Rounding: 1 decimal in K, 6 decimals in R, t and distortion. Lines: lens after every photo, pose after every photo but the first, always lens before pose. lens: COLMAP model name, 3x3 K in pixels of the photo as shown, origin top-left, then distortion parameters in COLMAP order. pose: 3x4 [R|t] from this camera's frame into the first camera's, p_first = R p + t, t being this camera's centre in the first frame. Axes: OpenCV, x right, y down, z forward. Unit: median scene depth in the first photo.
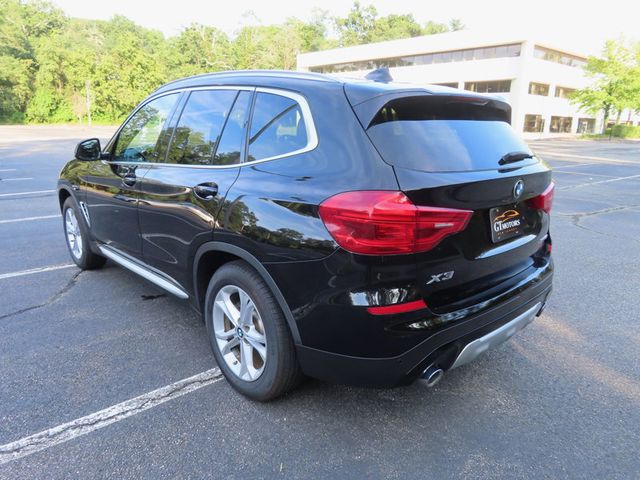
lens RADIAL K [[462.9, 0, 320.0], [0, 462.9, 240.0], [0, 0, 1]] dist [-0.008792, 0.002571]
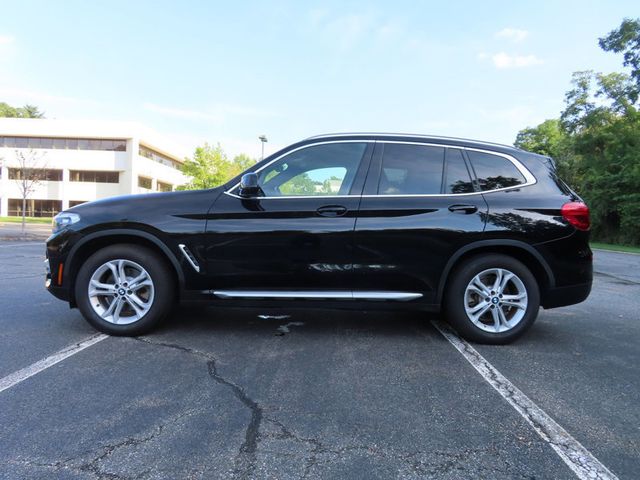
lens RADIAL K [[458.1, 0, 318.4], [0, 458.1, 241.5], [0, 0, 1]] dist [-0.004141, 0.003341]
pose [[0.659267, -0.025662, 0.751471, -1.264646], [0.167480, 0.979322, -0.113487, 0.063341], [-0.733019, 0.200675, 0.649933, 0.307422]]
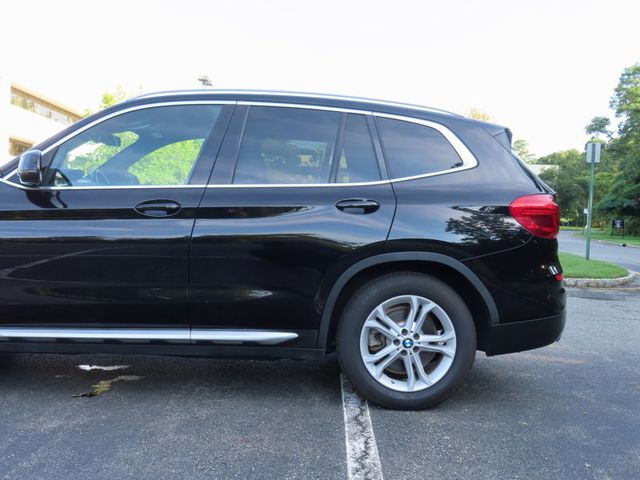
lens RADIAL K [[733.0, 0, 320.0], [0, 733.0, 240.0], [0, 0, 1]] dist [0.008252, 0.062689]
pose [[0.649966, -0.019193, 0.759721, -1.138112], [0.165961, 0.979137, -0.117249, 0.101651], [-0.741621, 0.202292, 0.639591, 0.052476]]
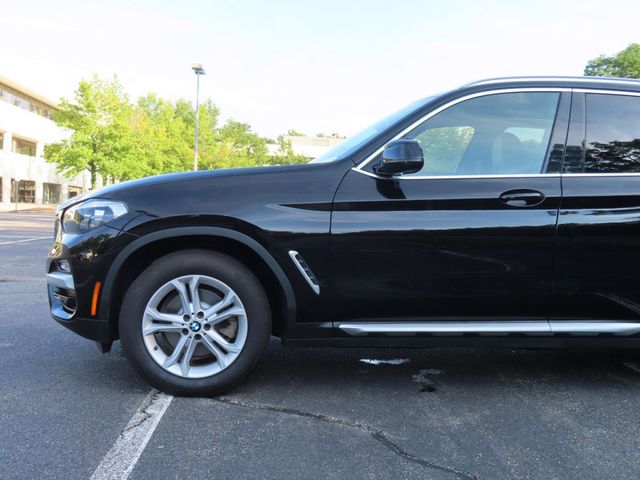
lens RADIAL K [[733.0, 0, 320.0], [0, 733.0, 240.0], [0, 0, 1]] dist [0.008252, 0.062689]
pose [[0.601411, -0.033230, 0.798248, -1.521411], [0.177967, 0.979603, -0.093303, -0.013416], [-0.778866, 0.198176, 0.595058, 0.561441]]
